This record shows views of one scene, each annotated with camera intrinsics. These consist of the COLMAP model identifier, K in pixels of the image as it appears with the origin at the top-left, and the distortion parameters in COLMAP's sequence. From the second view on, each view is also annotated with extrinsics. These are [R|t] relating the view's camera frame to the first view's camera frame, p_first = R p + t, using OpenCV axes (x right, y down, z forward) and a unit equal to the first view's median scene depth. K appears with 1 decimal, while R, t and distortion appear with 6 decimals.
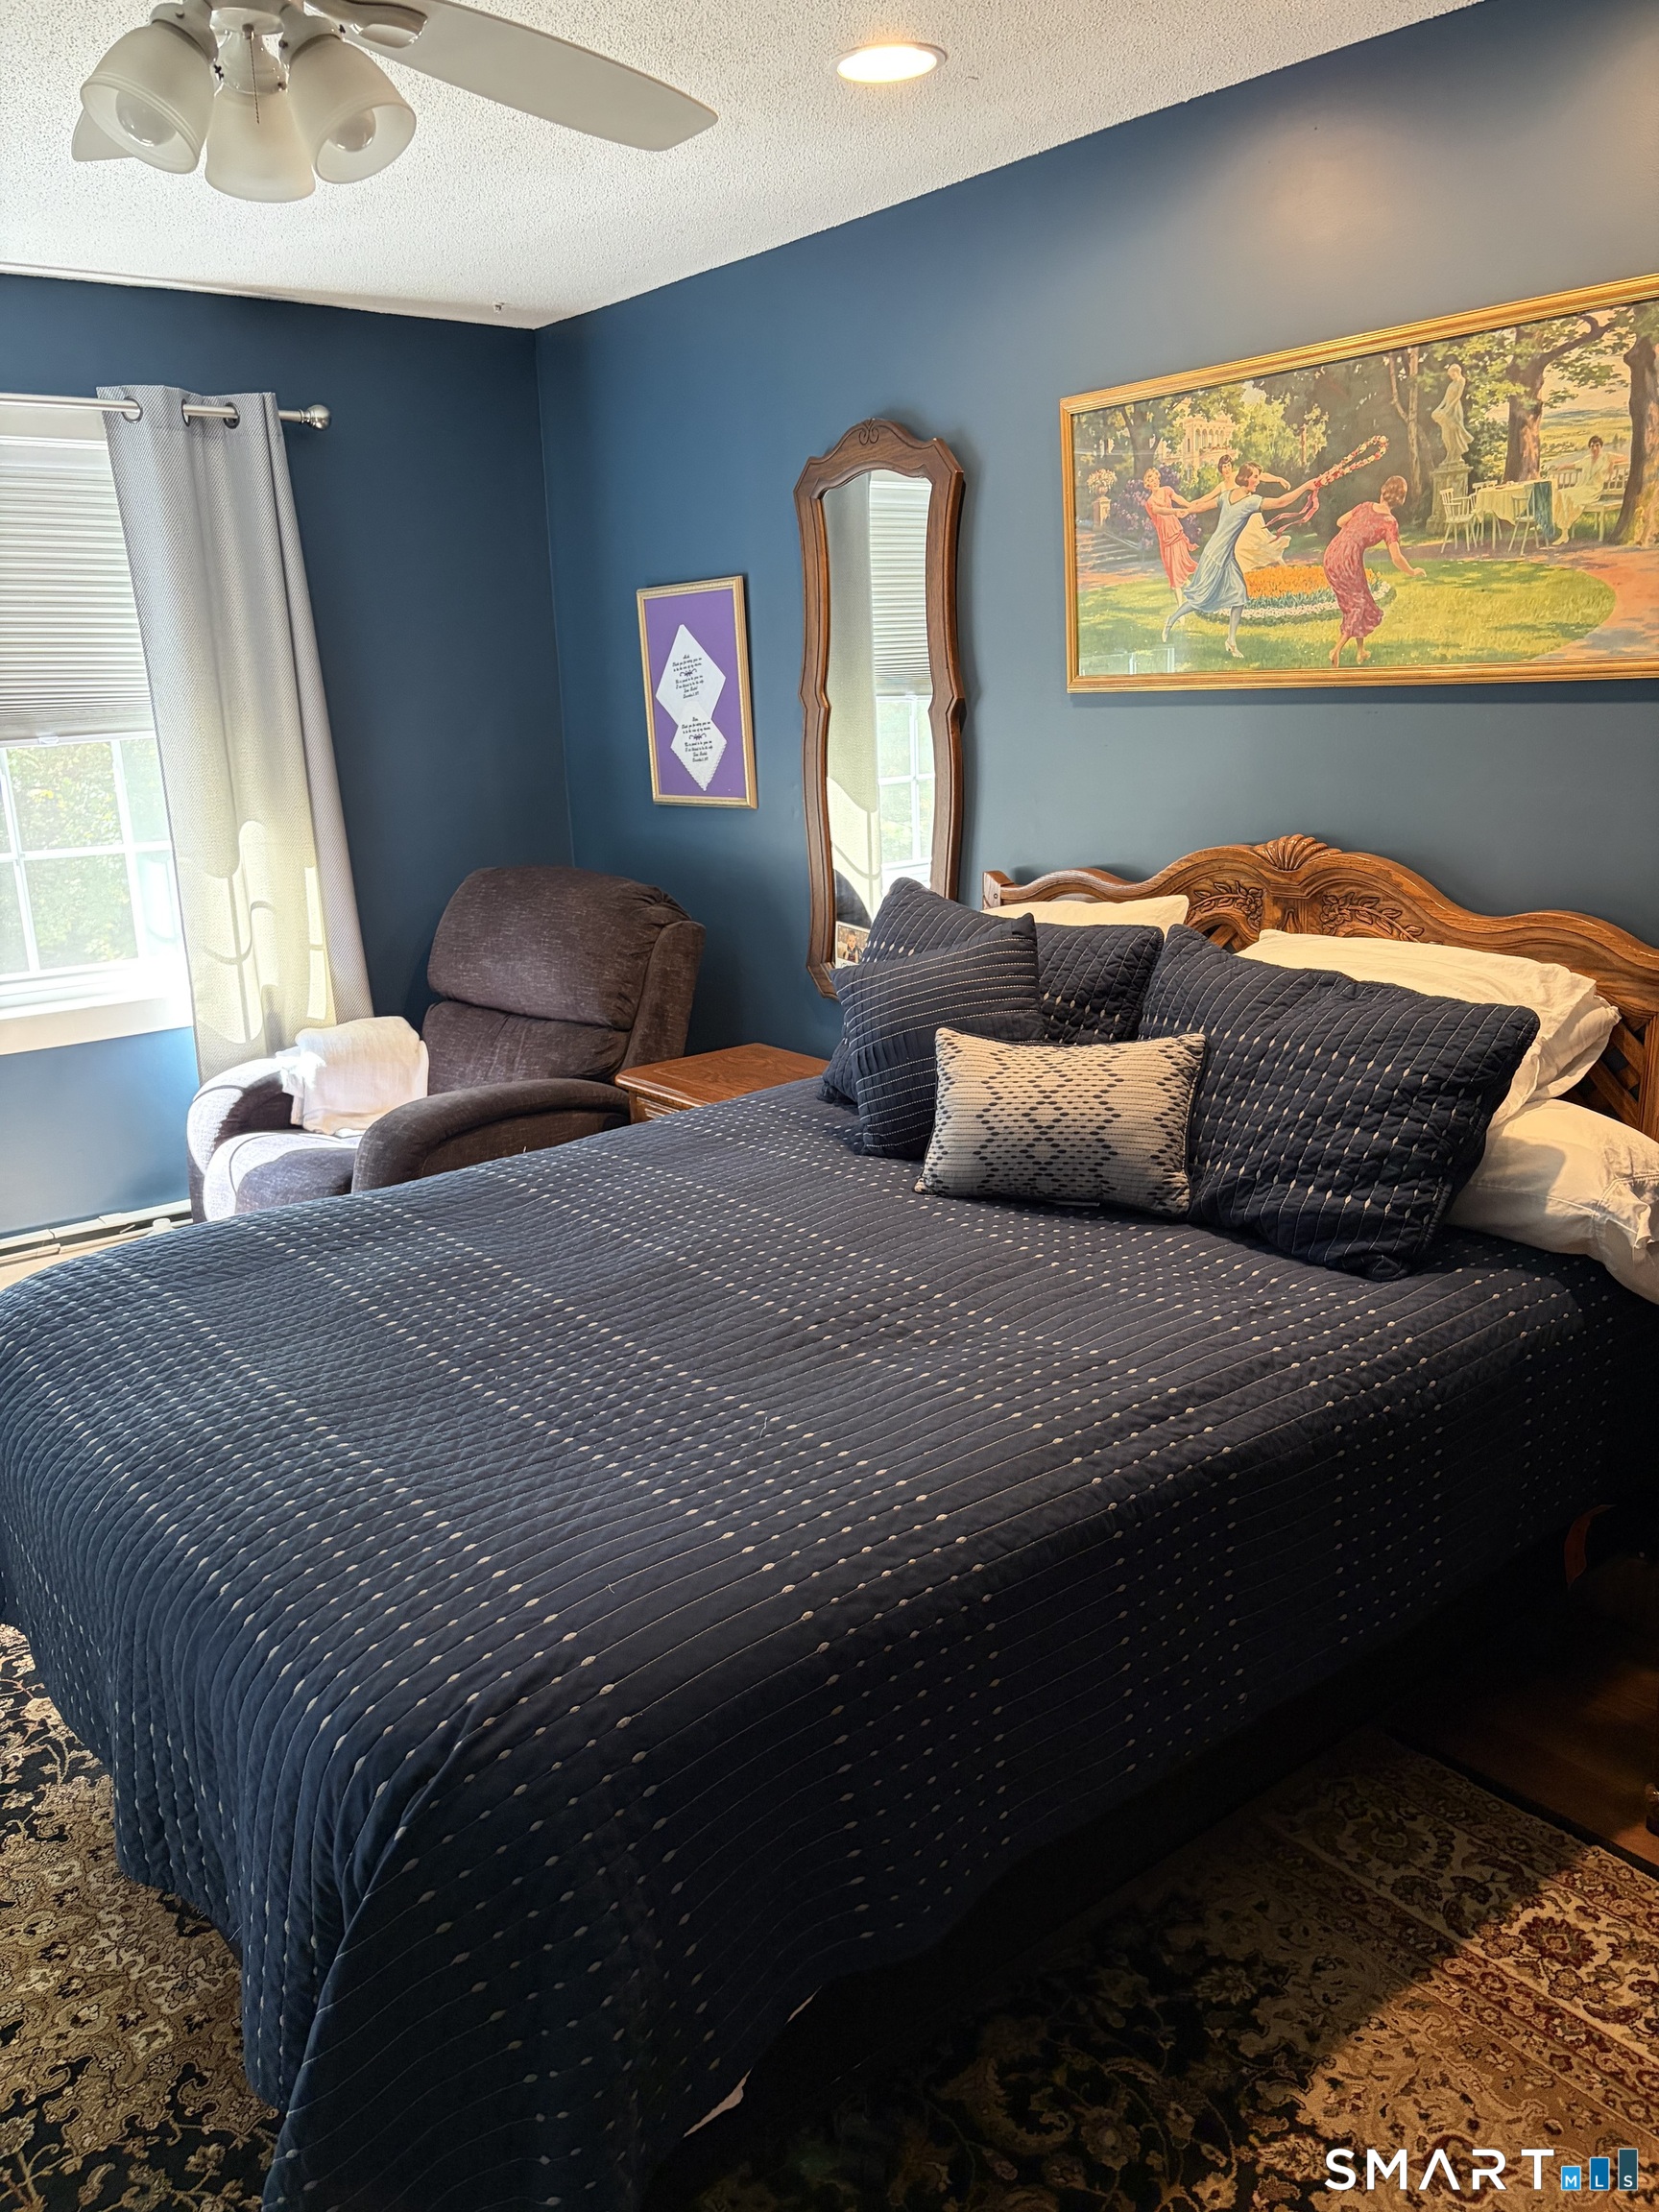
lens RADIAL K [[1660.0, 0, 825.1], [0, 1660.0, 1113.2], [0, 0, 1]] dist [0.004909, -0.010952]
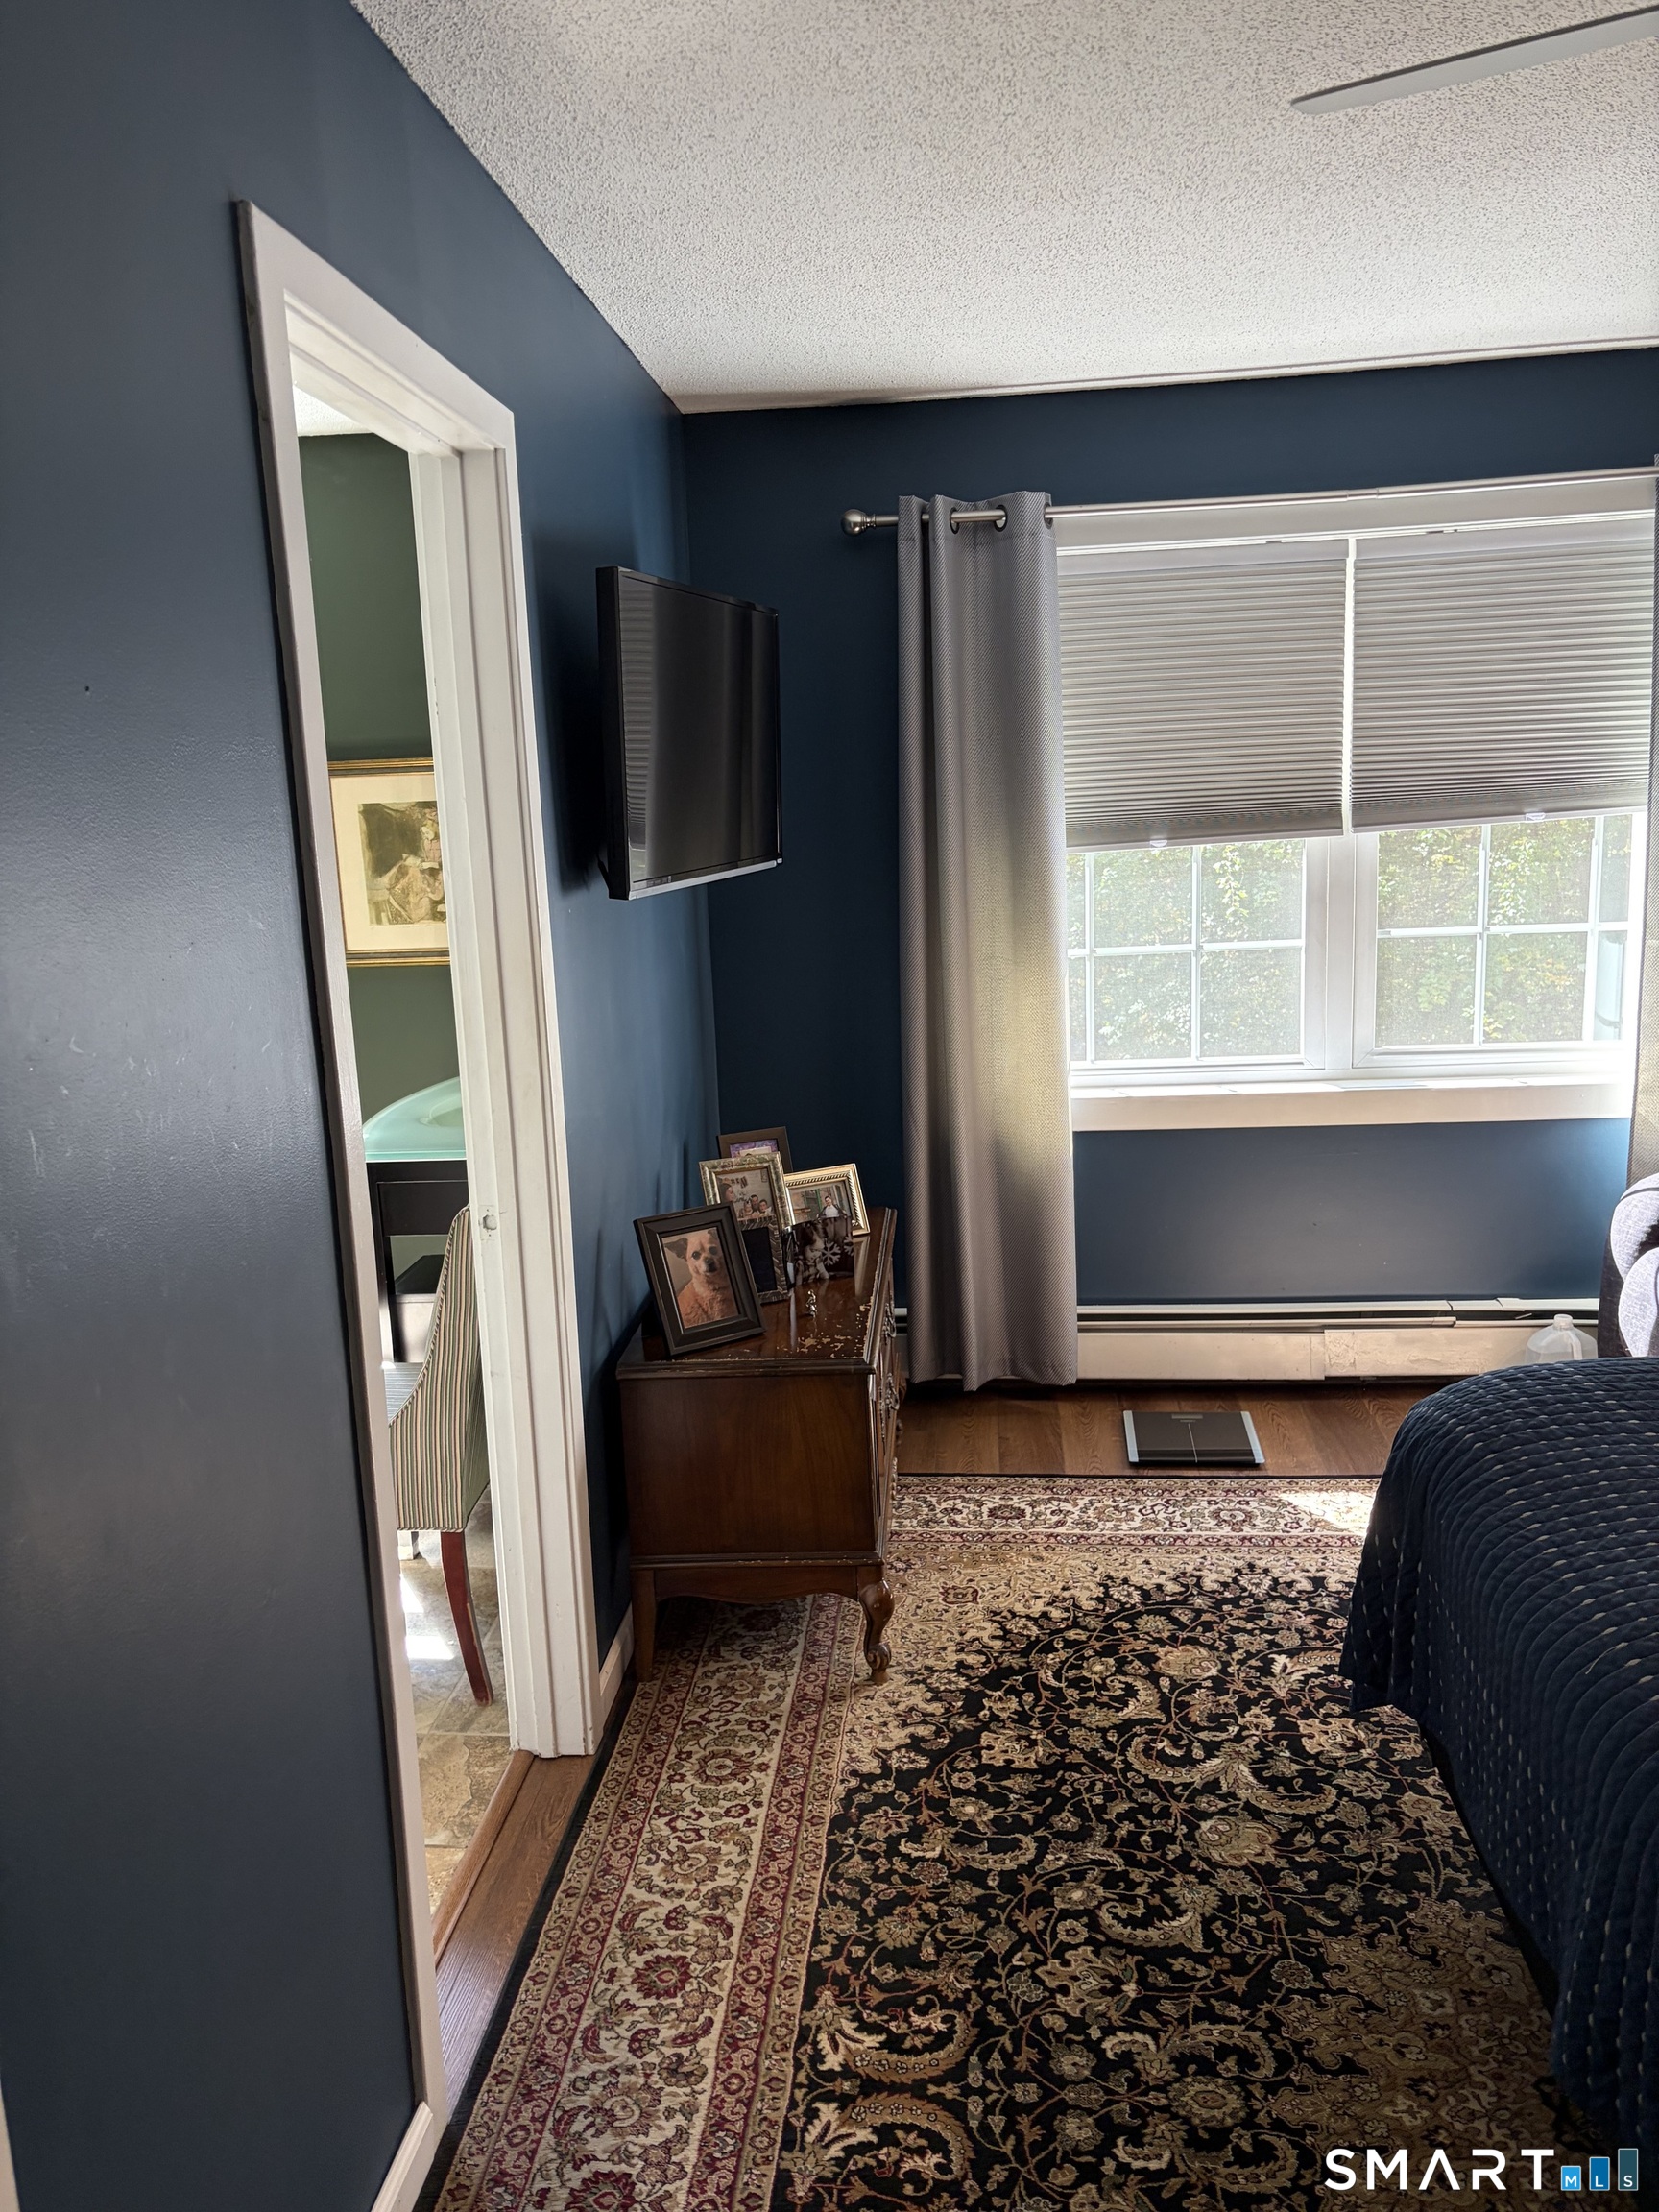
lens RADIAL K [[1660.0, 0, 838.0], [0, 1660.0, 1101.5], [0, 0, 1]] dist [0.004909, -0.010952]
pose [[0.714654, 0.124531, -0.688303, -0.099693], [-0.155551, 0.987678, 0.017190, -0.014689], [0.681963, 0.094781, 0.725220, 0.022583]]
